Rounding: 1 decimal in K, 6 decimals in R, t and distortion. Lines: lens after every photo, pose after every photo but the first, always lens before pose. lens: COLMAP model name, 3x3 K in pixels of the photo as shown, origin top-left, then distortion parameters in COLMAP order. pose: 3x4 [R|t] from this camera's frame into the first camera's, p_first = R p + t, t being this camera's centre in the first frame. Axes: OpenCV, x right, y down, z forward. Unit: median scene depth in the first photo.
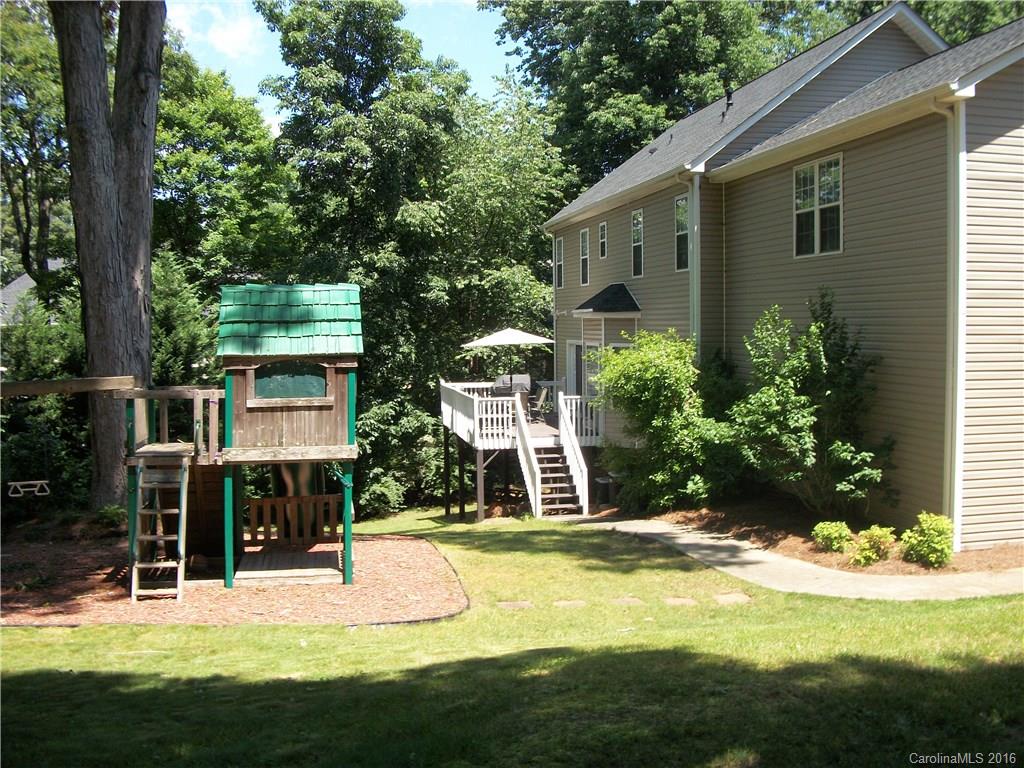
lens RADIAL K [[984.2, 0, 512.0], [0, 984.2, 384.0], [0, 0, 1]] dist [-0.136300, 0.034544]
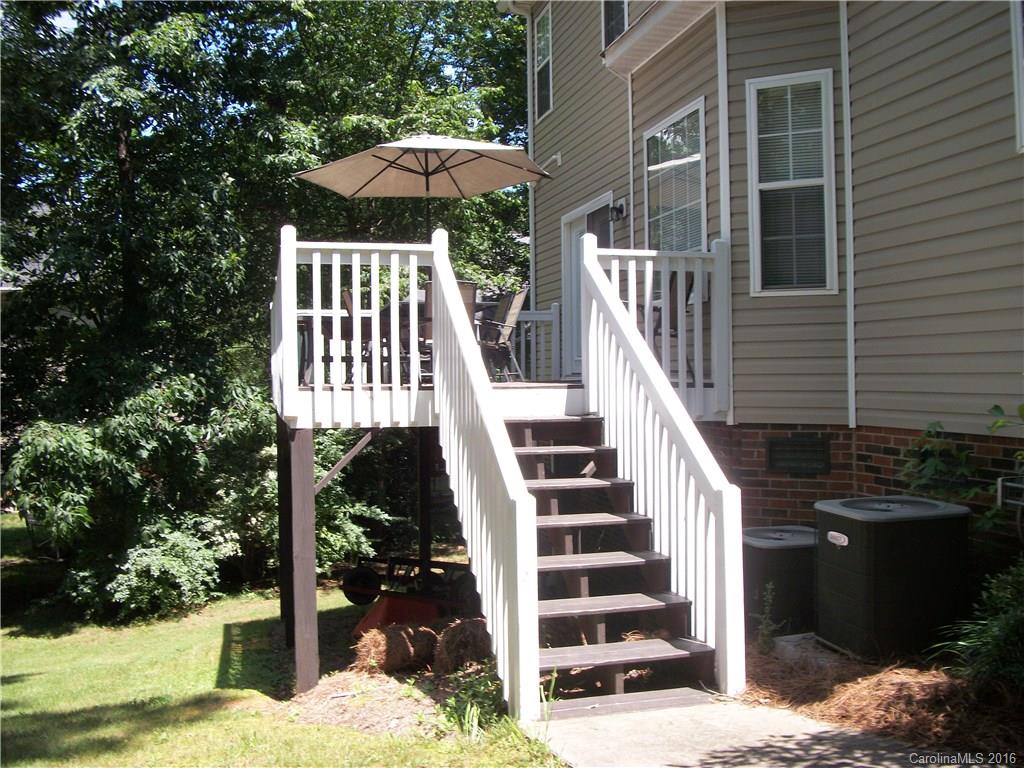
lens RADIAL K [[984.2, 0, 512.0], [0, 984.2, 384.0], [0, 0, 1]] dist [-0.136300, 0.034544]
pose [[0.998501, -0.002337, 0.054677, 0.011050], [0.005178, 0.998640, -0.051875, 0.068718], [-0.054481, 0.052081, 0.997156, 0.722986]]
